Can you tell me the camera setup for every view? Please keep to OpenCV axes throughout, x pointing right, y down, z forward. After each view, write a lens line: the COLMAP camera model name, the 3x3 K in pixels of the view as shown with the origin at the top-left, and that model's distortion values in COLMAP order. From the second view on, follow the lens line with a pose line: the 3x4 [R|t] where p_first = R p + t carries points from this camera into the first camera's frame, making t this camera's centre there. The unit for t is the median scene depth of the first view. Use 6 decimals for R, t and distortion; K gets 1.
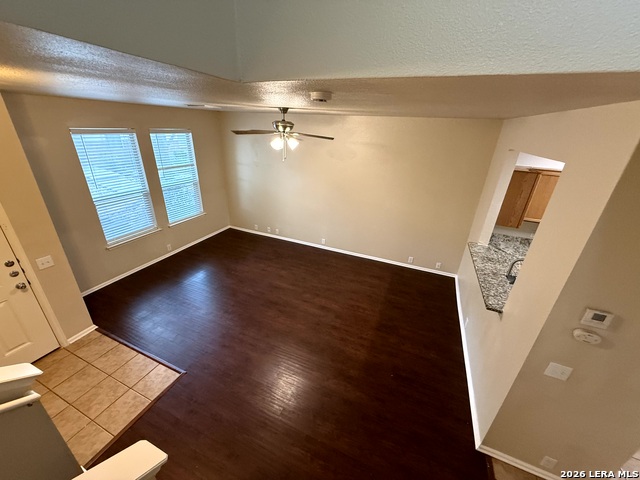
lens RADIAL K [[257.6, 0, 317.6], [0, 257.6, 242.9], [0, 0, 1]] dist [0.000461, 0.000811]
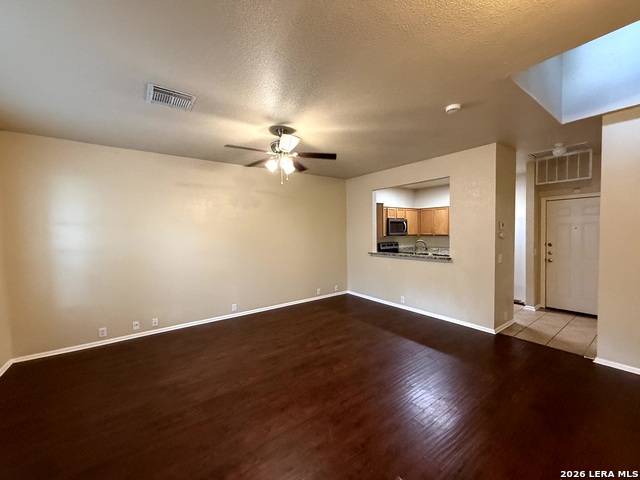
lens RADIAL K [[257.6, 0, 320.8], [0, 257.6, 241.2], [0, 0, 1]] dist [0.000461, 0.000811]
pose [[0.503208, -0.078494, 0.860593, -0.704315], [0.389881, 0.909373, -0.145028, 0.037576], [-0.771216, 0.408508, 0.488207, 0.442577]]
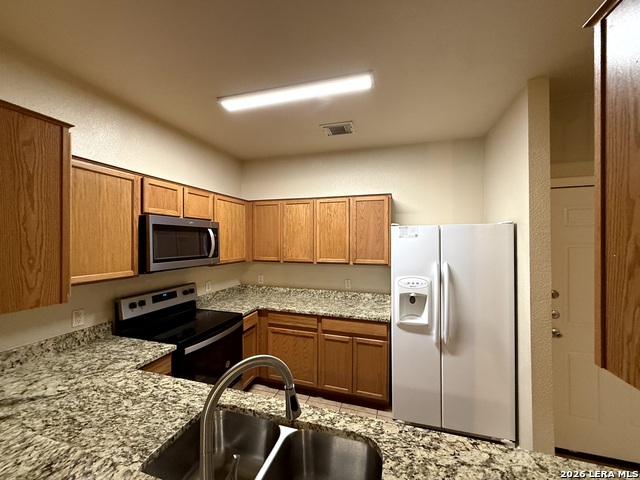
lens RADIAL K [[257.6, 0, 321.0], [0, 257.6, 240.3], [0, 0, 1]] dist [0.000461, 0.000811]
pose [[-0.096926, -0.034822, 0.994682, 0.373348], [0.411092, 0.908756, 0.071872, -0.018210], [-0.906426, 0.415872, -0.073767, 0.606008]]
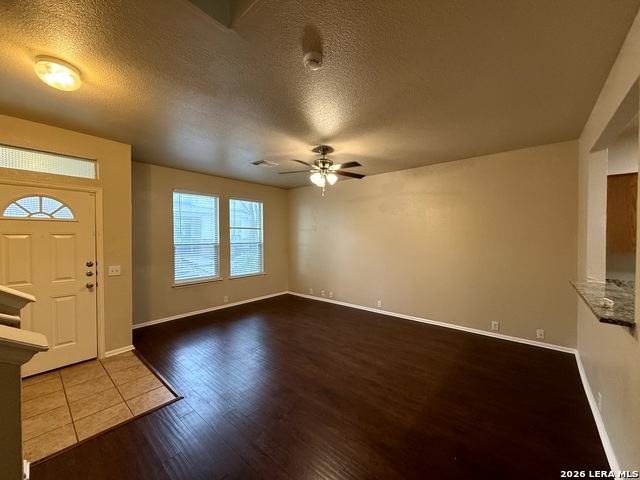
lens RADIAL K [[257.6, 0, 316.2], [0, 257.6, 240.1], [0, 0, 1]] dist [0.000461, 0.000811]
pose [[0.952866, -0.035170, -0.301345, 0.123424], [-0.089990, 0.915795, -0.391435, 0.216395], [0.289737, 0.400103, 0.869466, 0.121789]]
